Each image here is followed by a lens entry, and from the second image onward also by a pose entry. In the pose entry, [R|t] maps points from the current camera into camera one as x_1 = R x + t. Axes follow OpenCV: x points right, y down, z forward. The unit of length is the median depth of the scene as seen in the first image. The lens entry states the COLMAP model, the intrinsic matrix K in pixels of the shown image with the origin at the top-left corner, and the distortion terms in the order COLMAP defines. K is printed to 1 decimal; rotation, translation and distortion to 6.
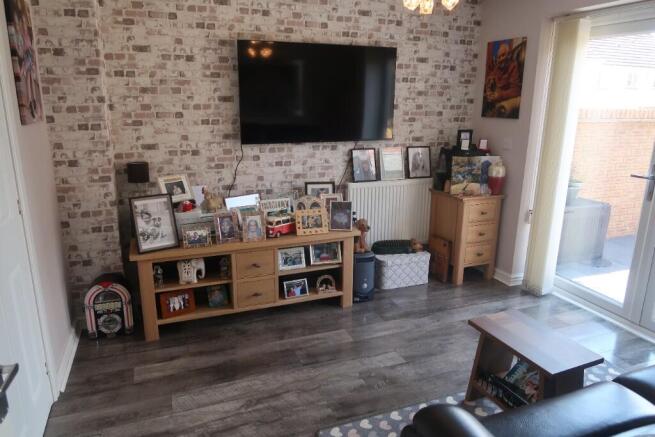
lens RADIAL K [[452.5, 0, 326.6], [0, 452.5, 219.1], [0, 0, 1]] dist [-0.030984, 0.008231]
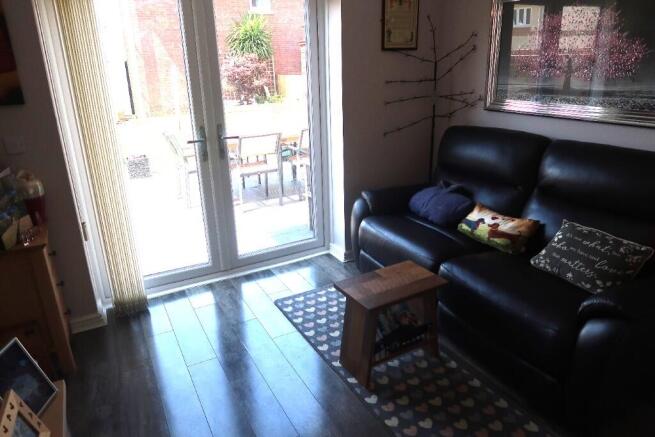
lens RADIAL K [[452.5, 0, 327.1], [0, 452.5, 216.8], [0, 0, 1]] dist [-0.030984, 0.008231]
pose [[-0.132744, -0.337309, 0.931988, -0.314520], [0.274380, 0.891055, 0.361575, -0.203975], [-0.952415, 0.303715, -0.025732, 0.692808]]
